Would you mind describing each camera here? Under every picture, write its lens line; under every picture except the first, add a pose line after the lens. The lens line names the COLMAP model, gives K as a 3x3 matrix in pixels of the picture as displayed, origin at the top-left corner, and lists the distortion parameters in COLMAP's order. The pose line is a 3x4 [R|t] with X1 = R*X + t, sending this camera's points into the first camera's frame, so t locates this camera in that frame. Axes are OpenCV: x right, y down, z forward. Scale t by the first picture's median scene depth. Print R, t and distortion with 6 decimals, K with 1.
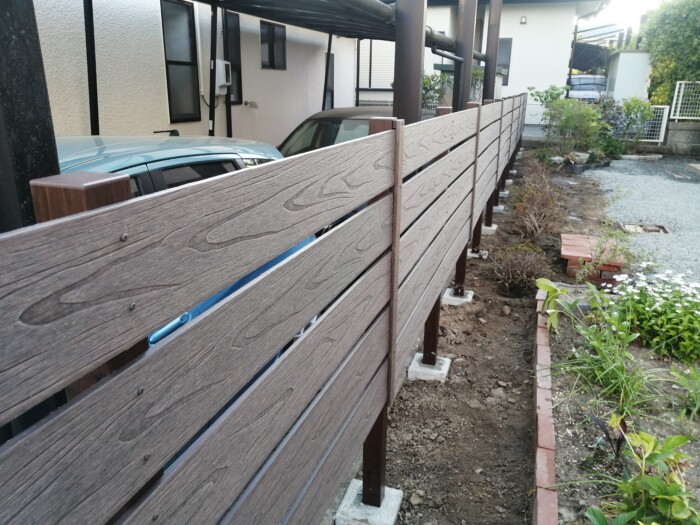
lens RADIAL K [[549.8, 0, 352.6], [0, 549.8, 259.9], [0, 0, 1]] dist [0.026676, 0.009829]
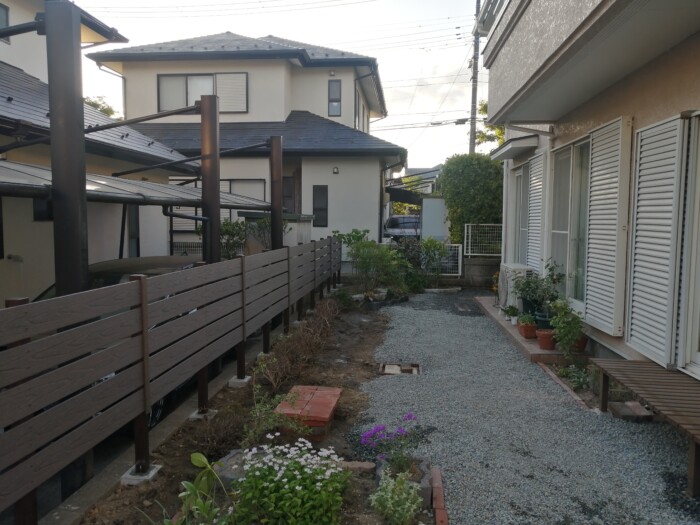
lens RADIAL K [[549.8, 0, 347.6], [0, 549.8, 262.3], [0, 0, 1]] dist [0.026676, 0.009829]
pose [[0.980022, -0.025952, 0.197187, 0.127318], [0.068701, 0.974594, -0.213181, -0.020576], [-0.186645, 0.222469, 0.956907, -0.016379]]
